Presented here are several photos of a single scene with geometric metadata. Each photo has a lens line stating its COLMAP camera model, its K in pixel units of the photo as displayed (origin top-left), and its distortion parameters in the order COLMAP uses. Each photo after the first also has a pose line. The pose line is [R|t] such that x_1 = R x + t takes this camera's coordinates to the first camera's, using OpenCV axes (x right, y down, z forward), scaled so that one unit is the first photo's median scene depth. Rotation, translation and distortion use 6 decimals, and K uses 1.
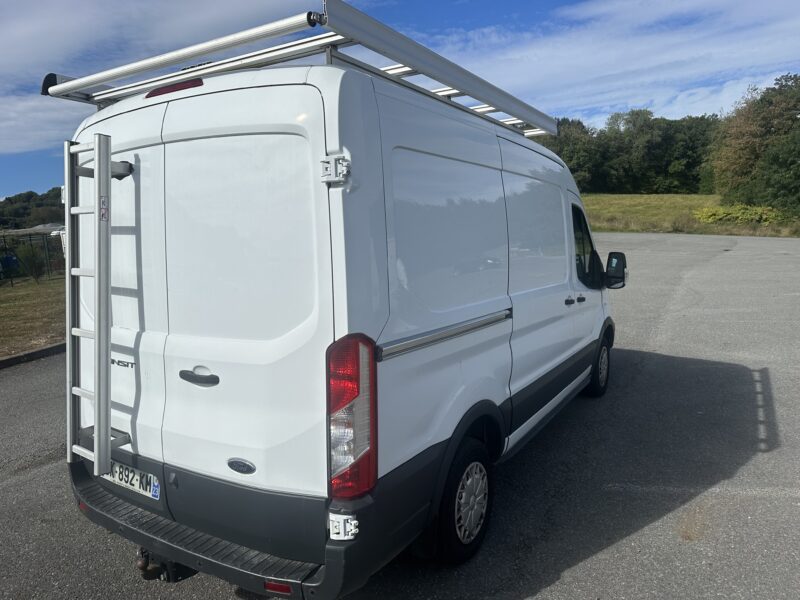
lens RADIAL K [[581.8, 0, 393.2], [0, 581.8, 300.9], [0, 0, 1]] dist [-0.037635, 0.001292]
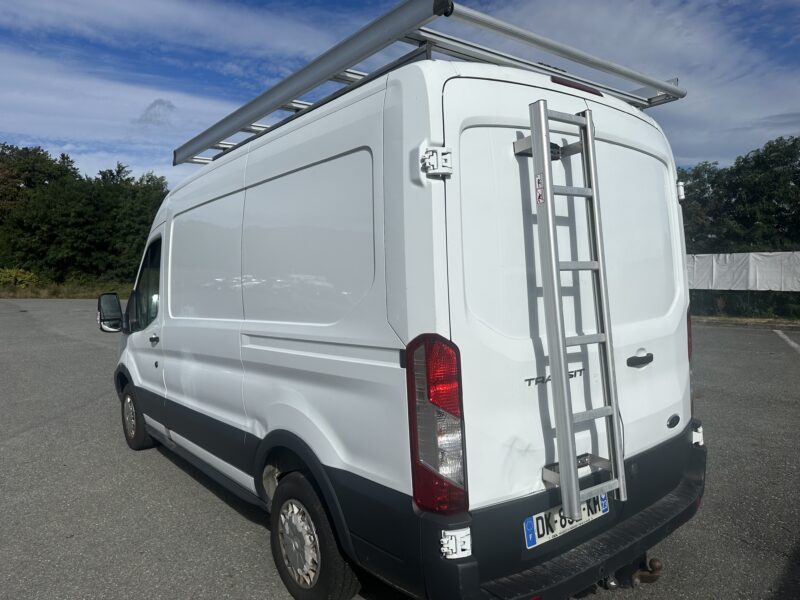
lens RADIAL K [[581.8, 0, 393.2], [0, 581.8, 300.9], [0, 0, 1]] dist [-0.037635, 0.001292]
pose [[0.324334, -0.022369, 0.945678, -0.094176], [0.131587, 0.991067, -0.021687, -0.000964], [-0.936745, 0.131473, 0.324381, 0.066607]]
